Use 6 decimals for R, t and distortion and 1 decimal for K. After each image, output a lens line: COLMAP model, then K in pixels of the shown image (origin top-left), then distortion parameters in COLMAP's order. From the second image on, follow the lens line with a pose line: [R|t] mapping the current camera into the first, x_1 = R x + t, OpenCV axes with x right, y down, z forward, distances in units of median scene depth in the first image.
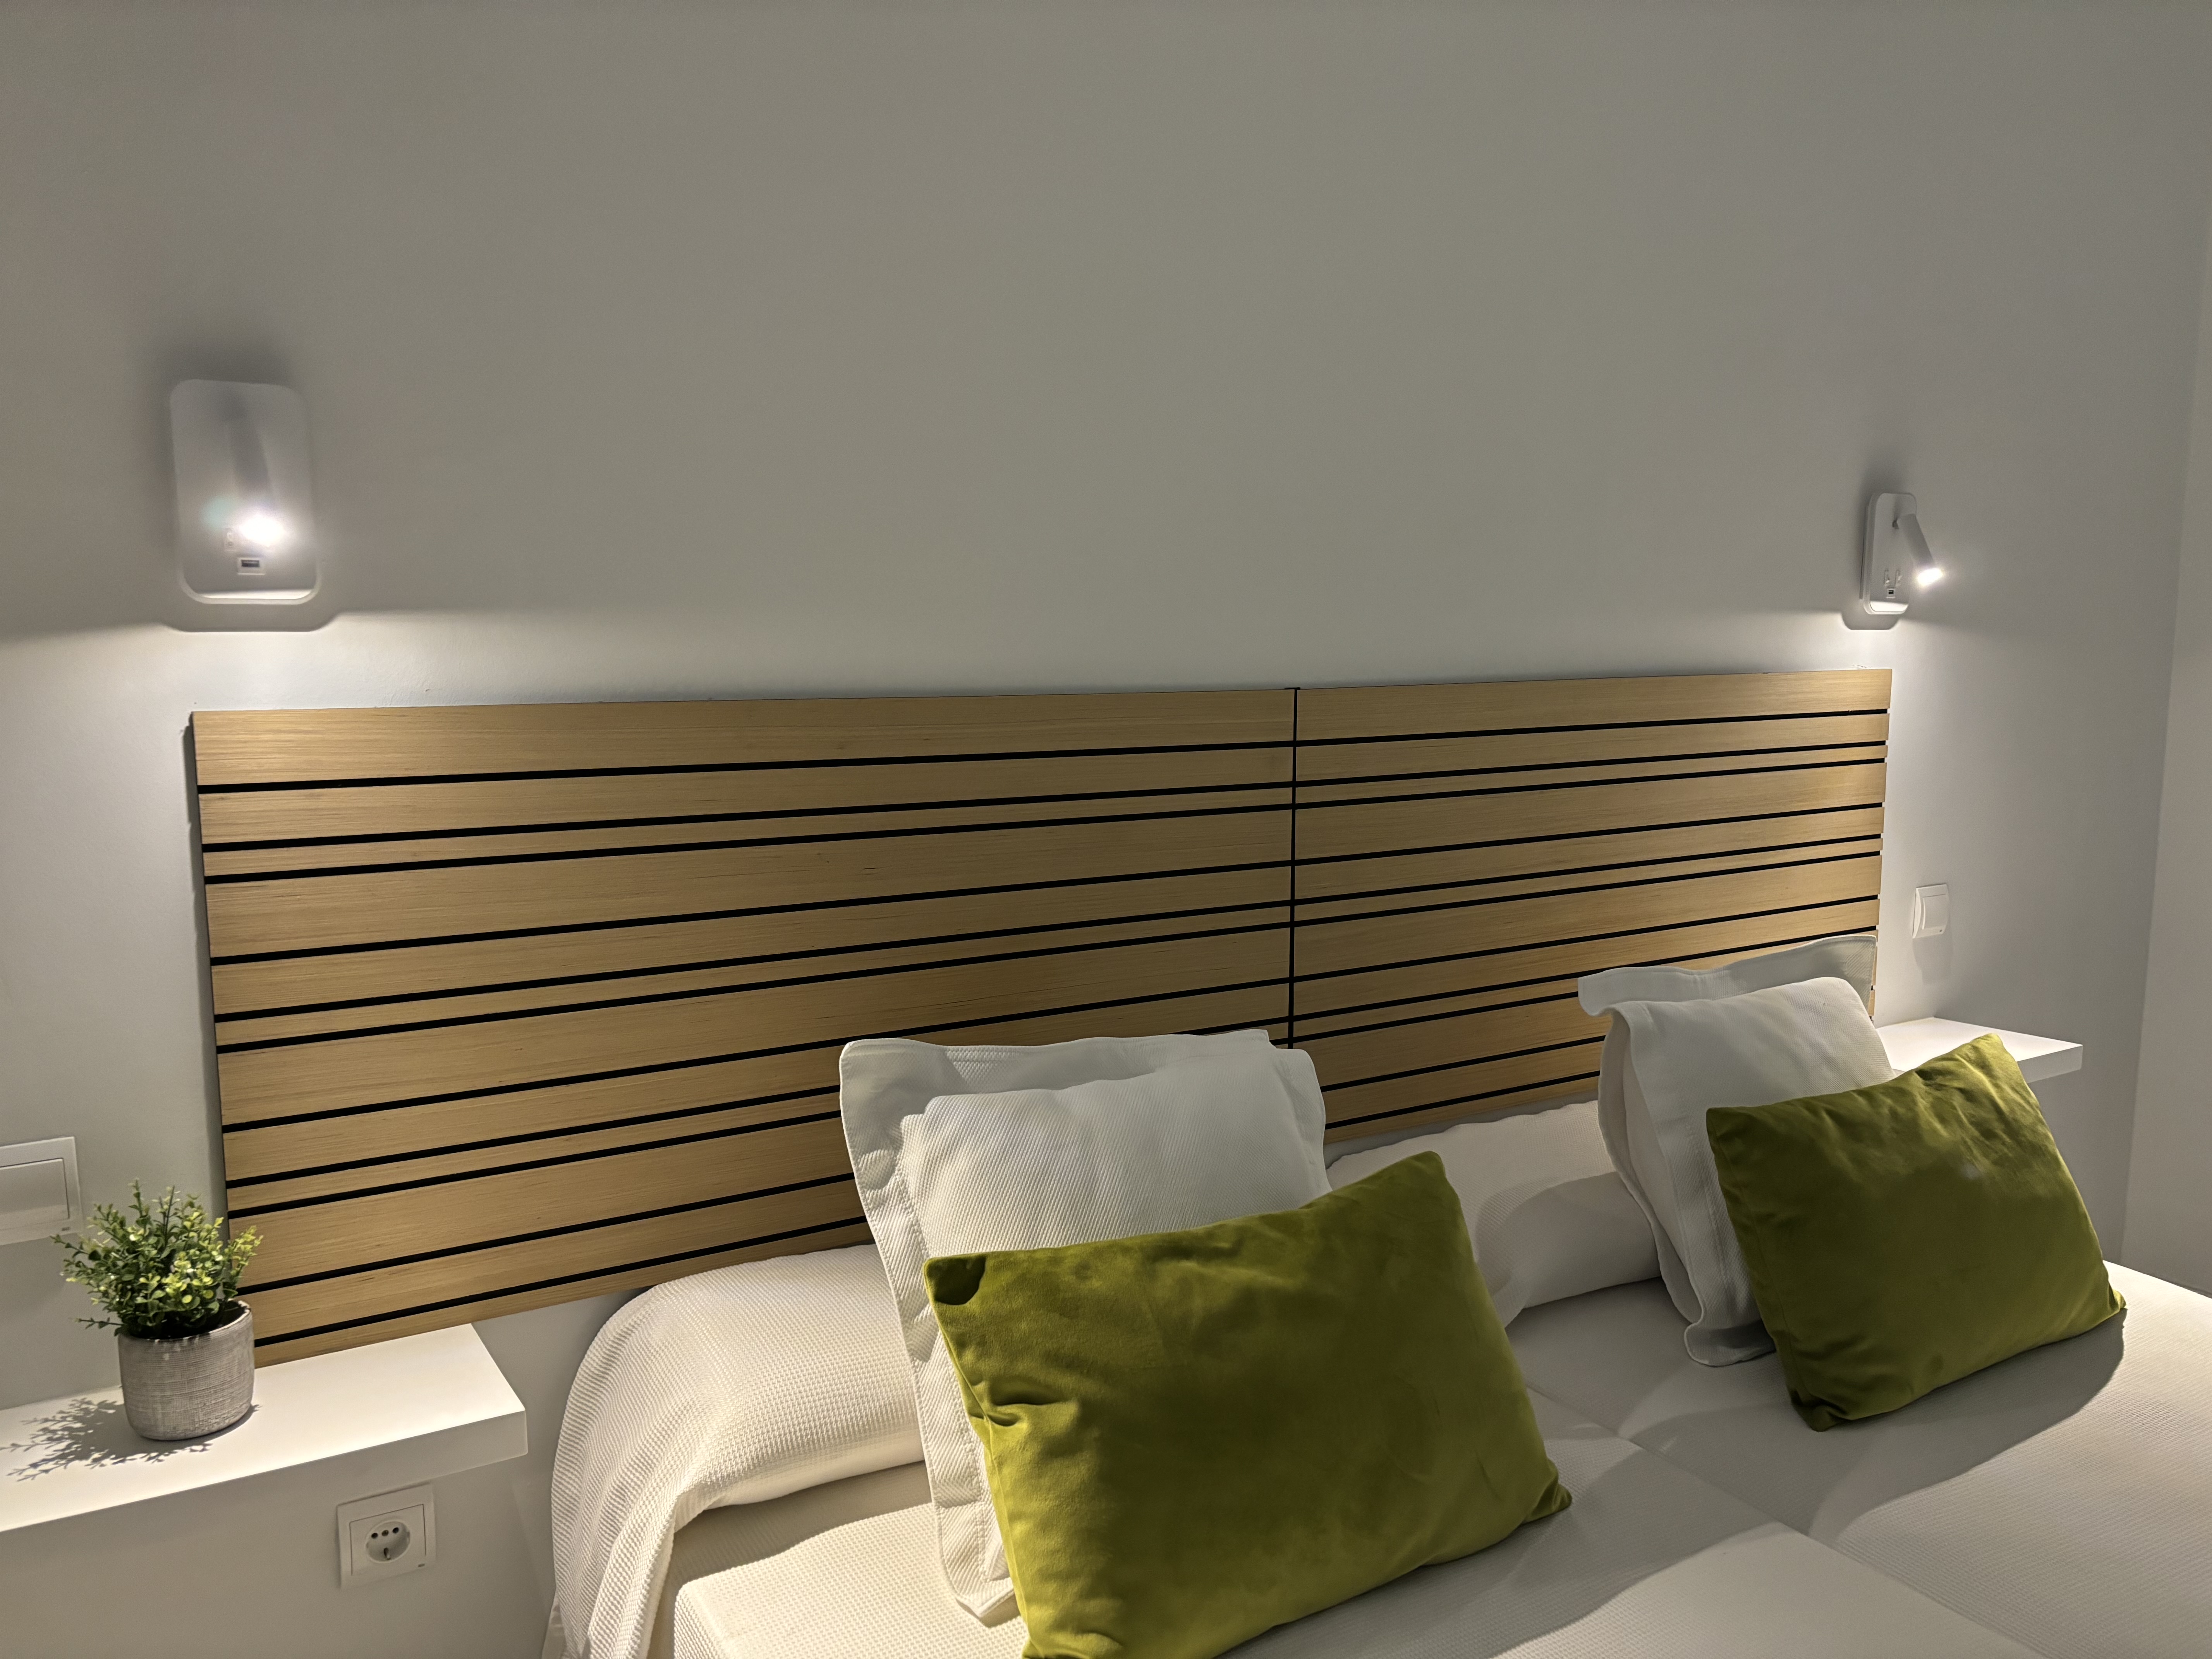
lens RADIAL K [[1662.2, 0, 1112.4], [0, 1662.2, 841.7], [0, 0, 1]] dist [0.027714, -0.006620]
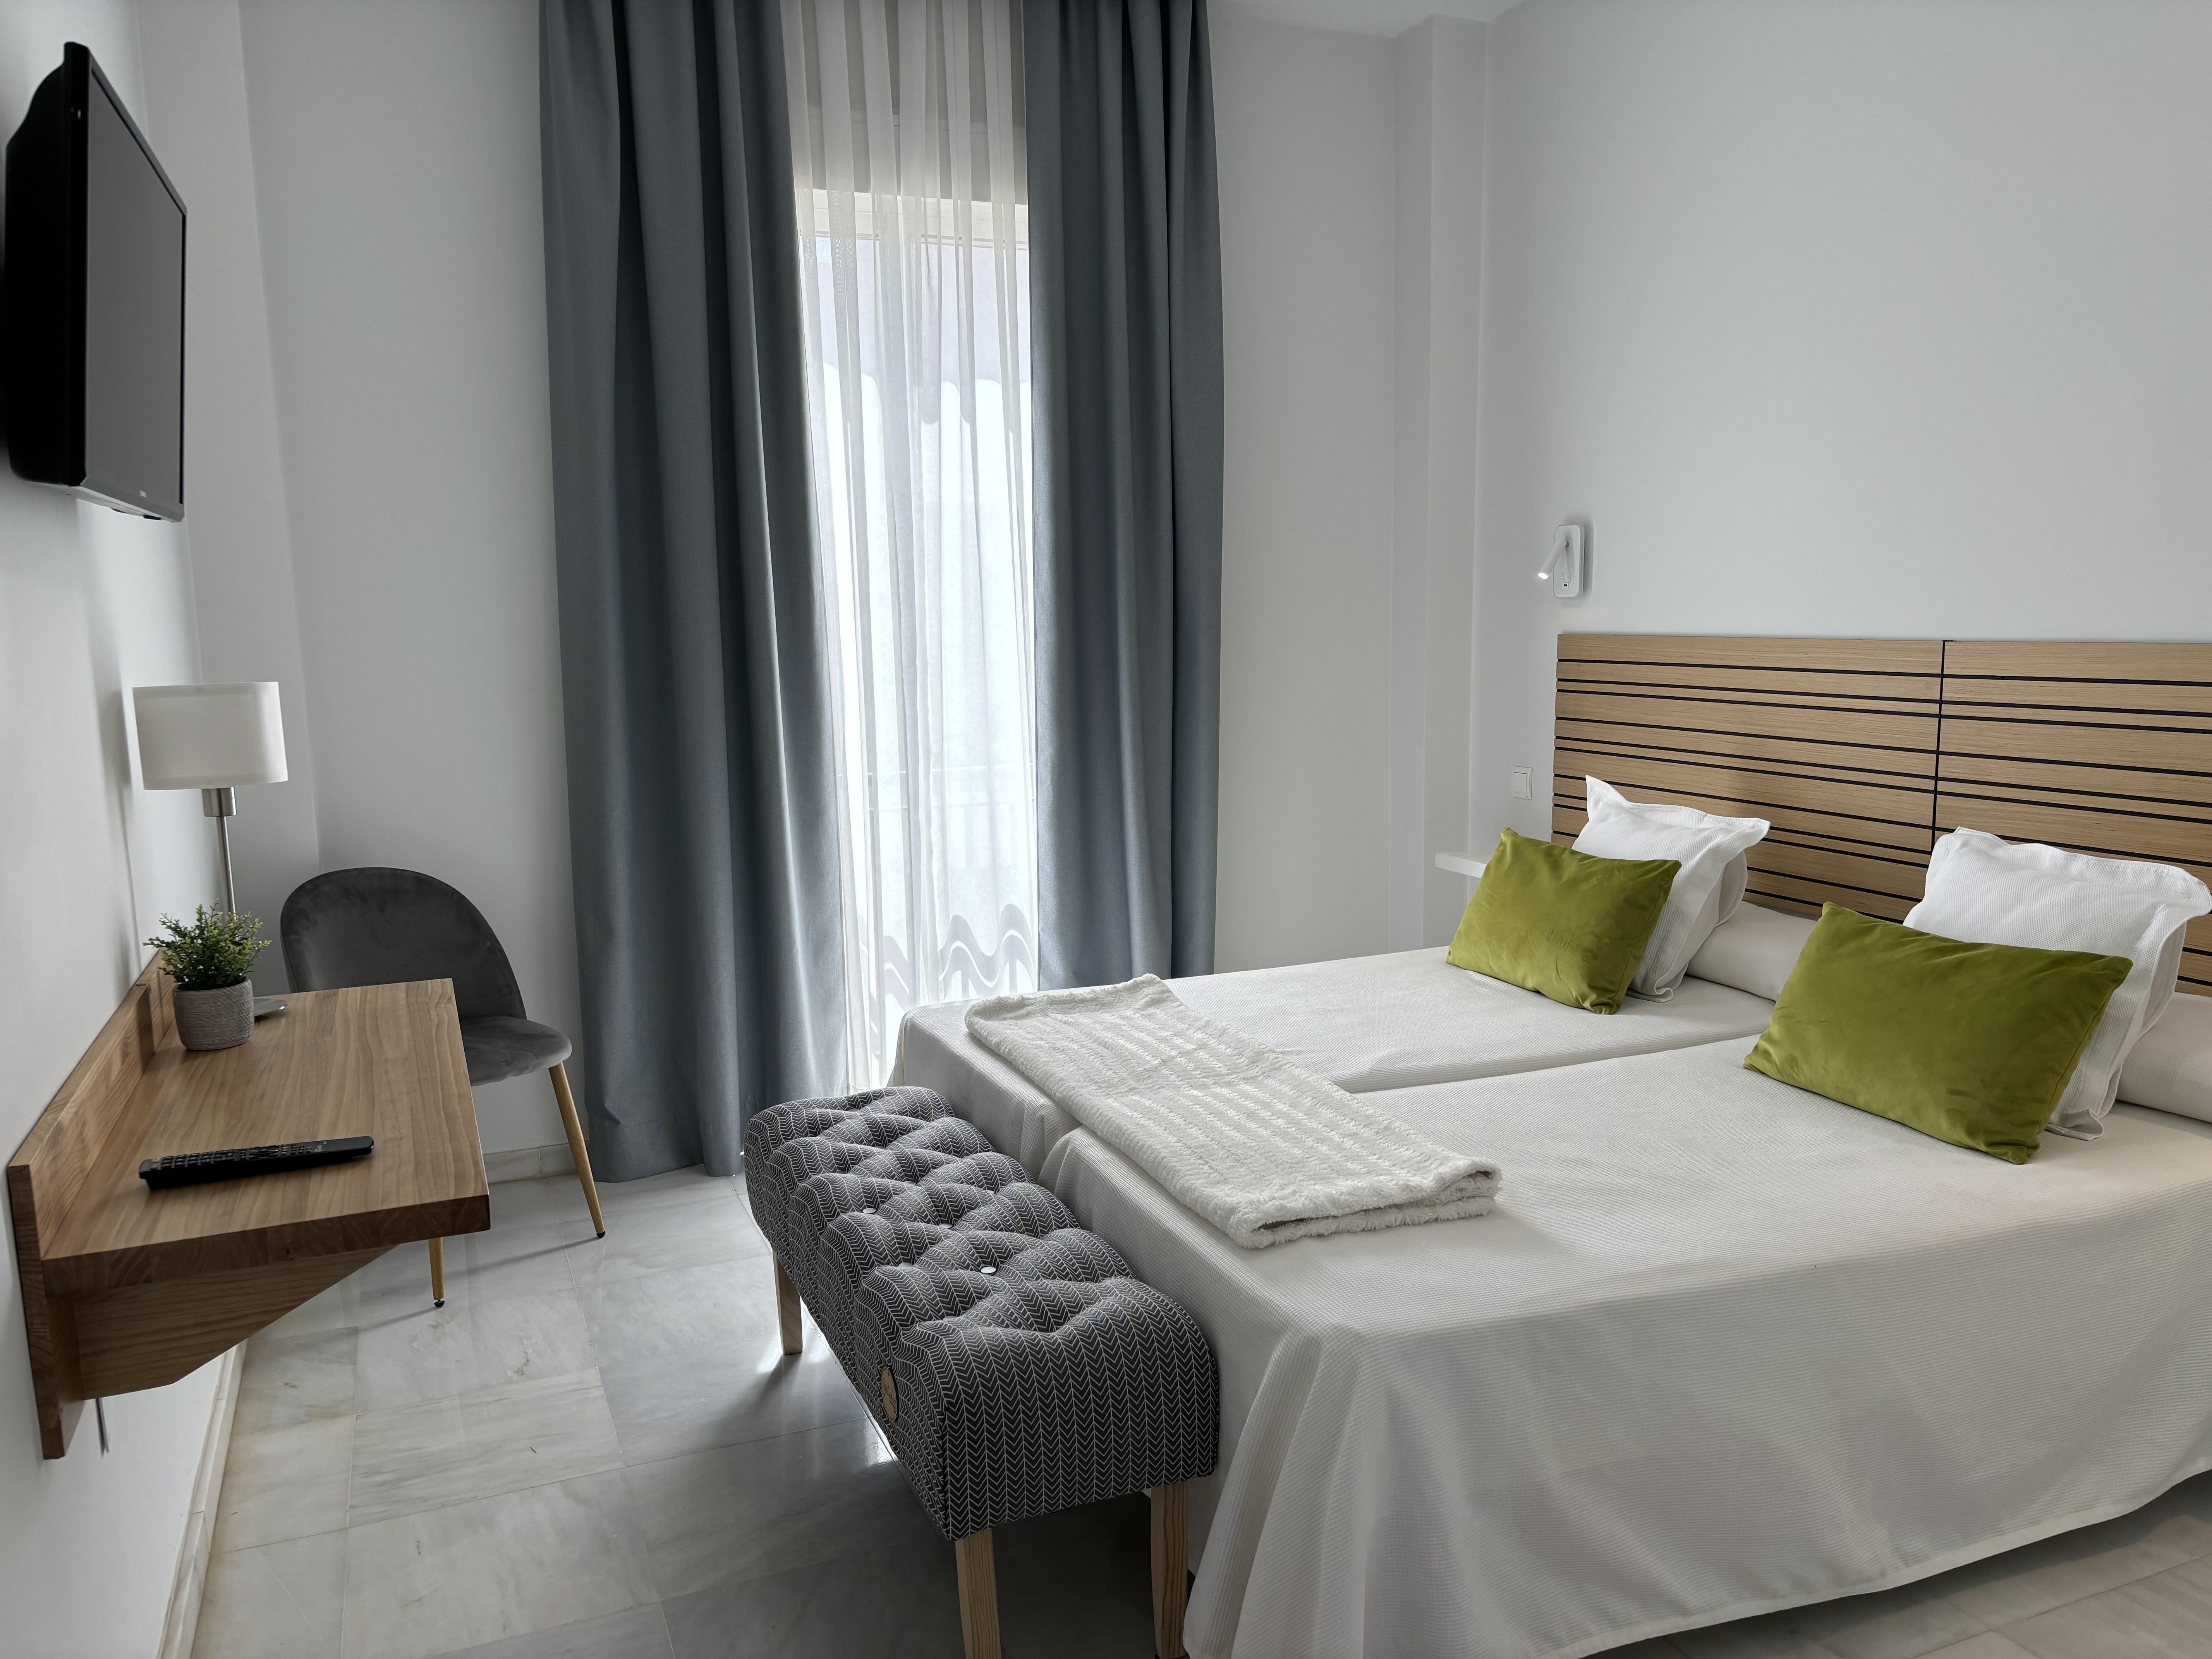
lens RADIAL K [[1660.1, 0, 1117.4], [0, 1660.1, 839.3], [0, 0, 1]] dist [0.043197, -0.045342]
pose [[-0.147081, 0.144858, -0.978460, 2.287151], [-0.106056, 0.981206, 0.161207, -0.101793], [0.983422, 0.127482, -0.128953, 0.593586]]
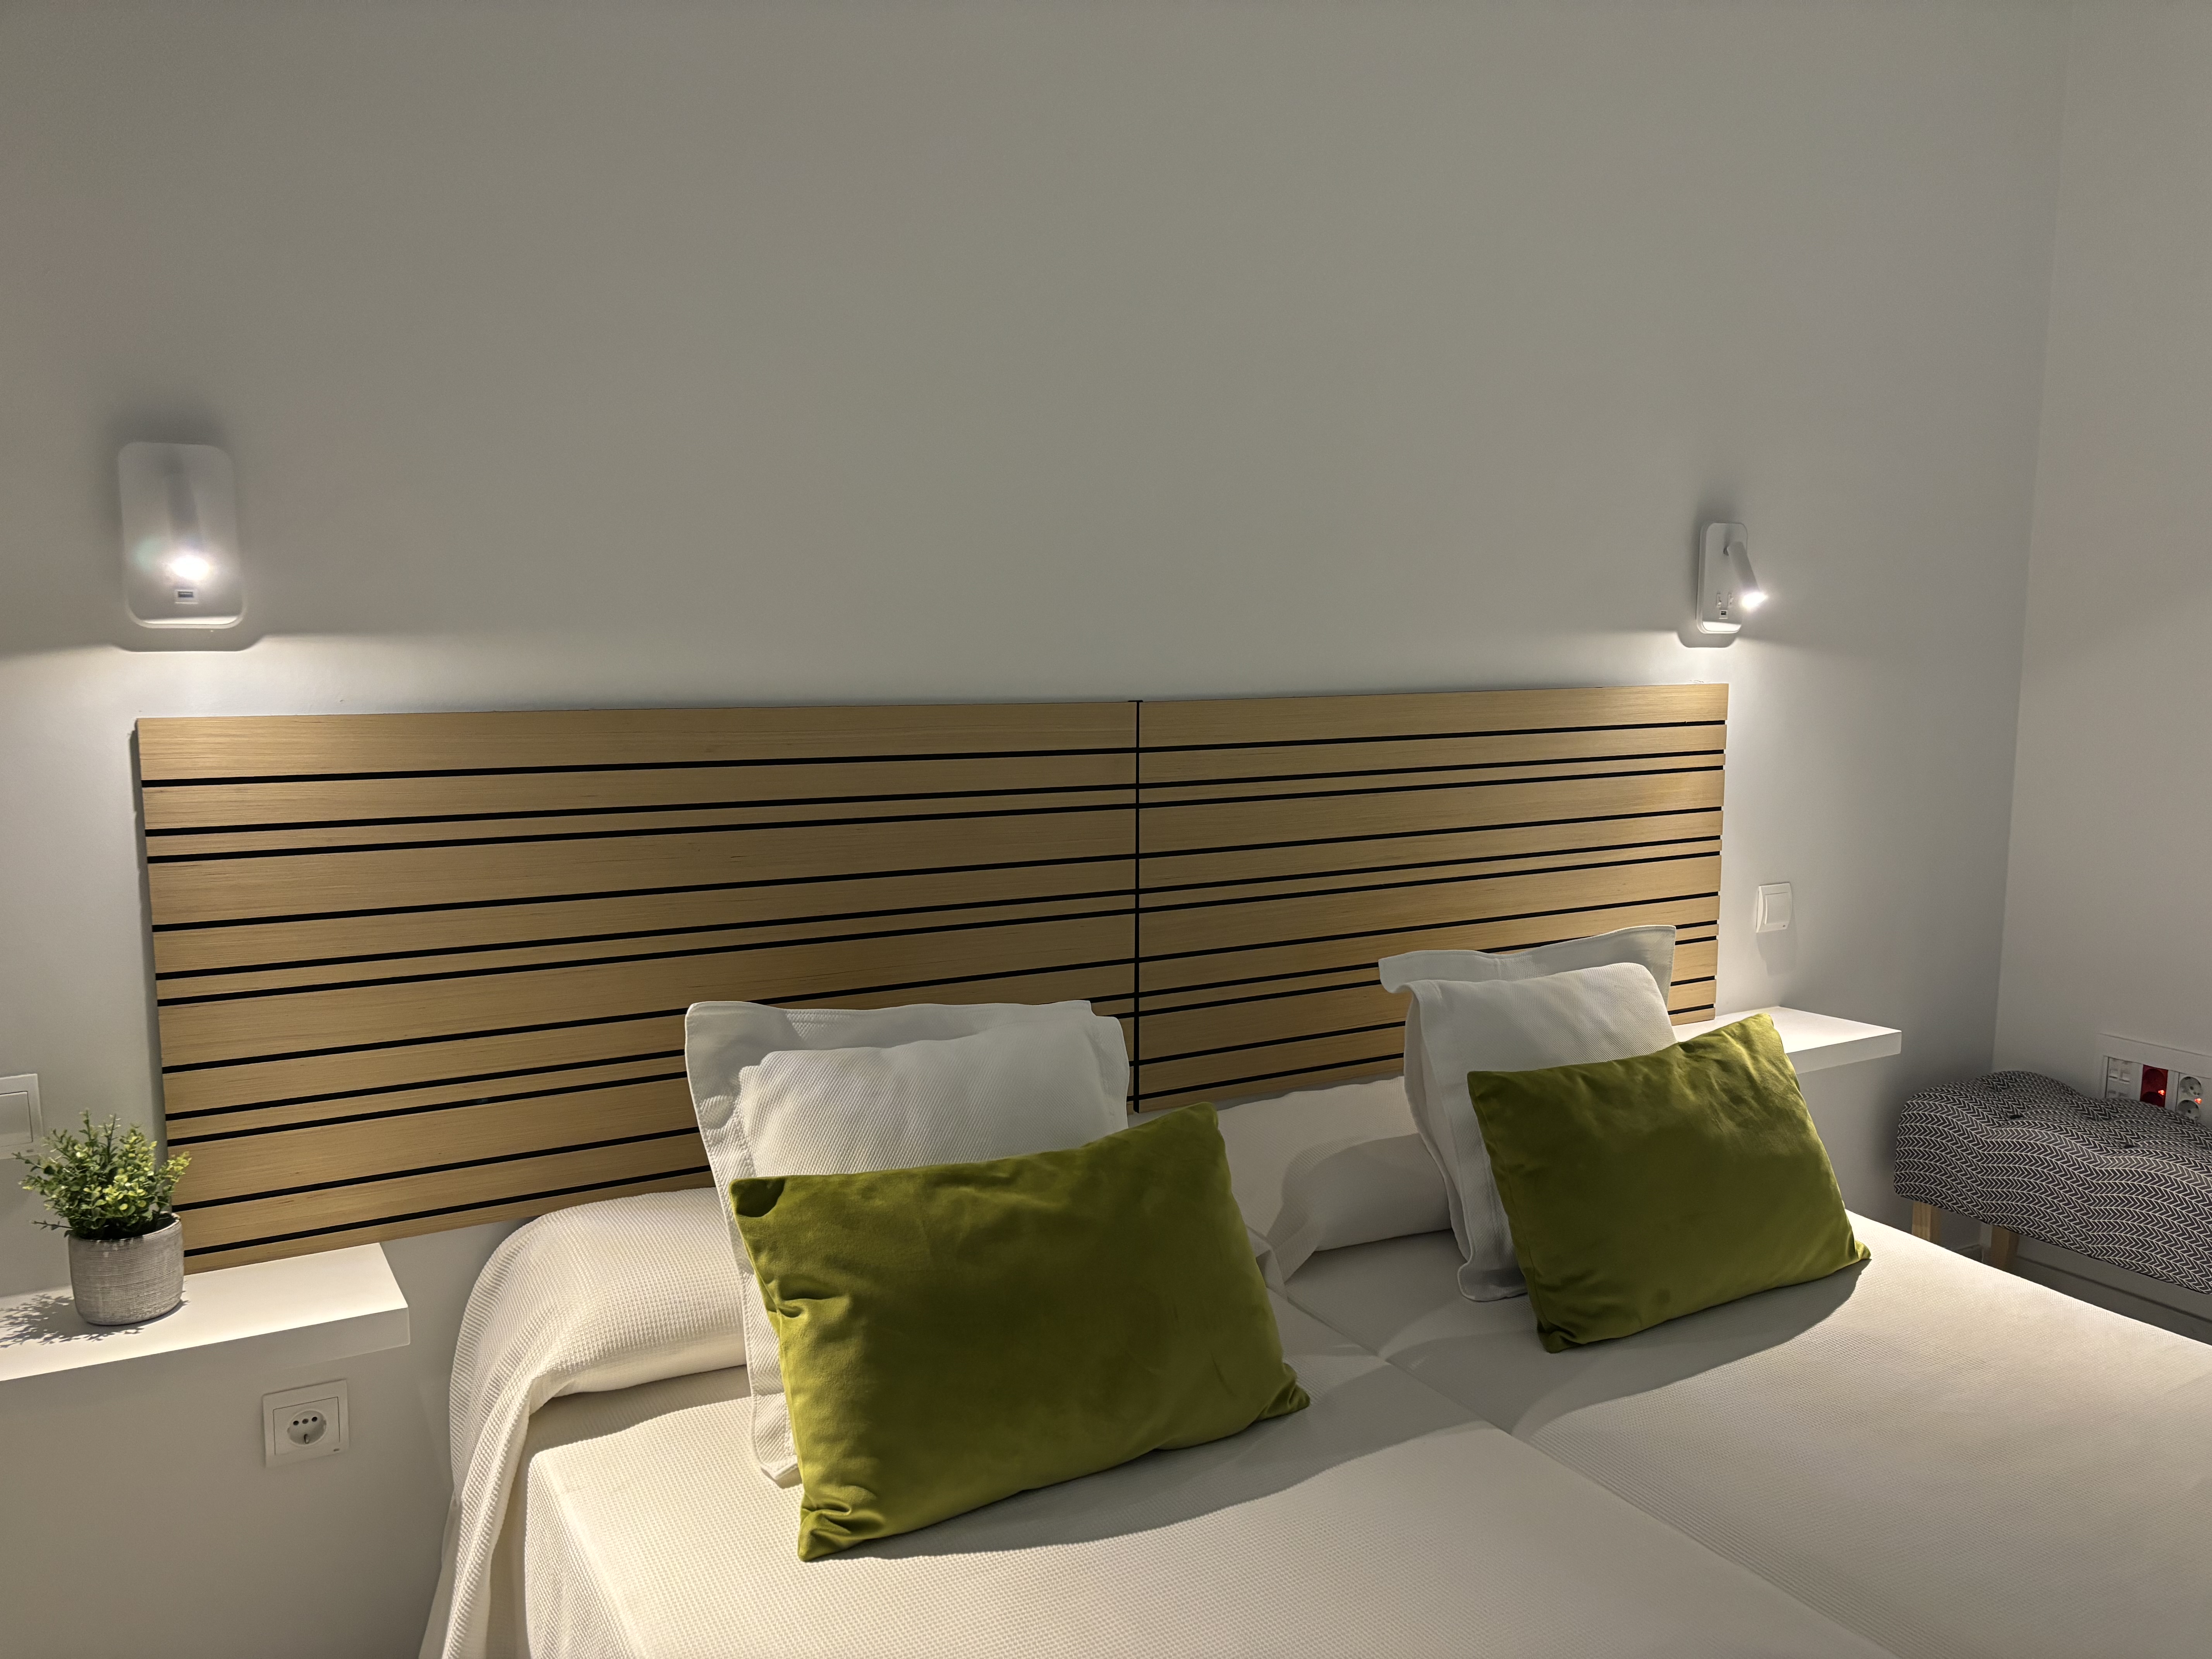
lens RADIAL K [[1662.2, 0, 1112.4], [0, 1662.2, 841.7], [0, 0, 1]] dist [0.027714, -0.006620]
pose [[0.999615, 0.005568, -0.027173, 0.158638], [-0.005678, 0.999976, -0.003997, 0.009823], [0.027150, 0.004150, 0.999623, -0.155375]]
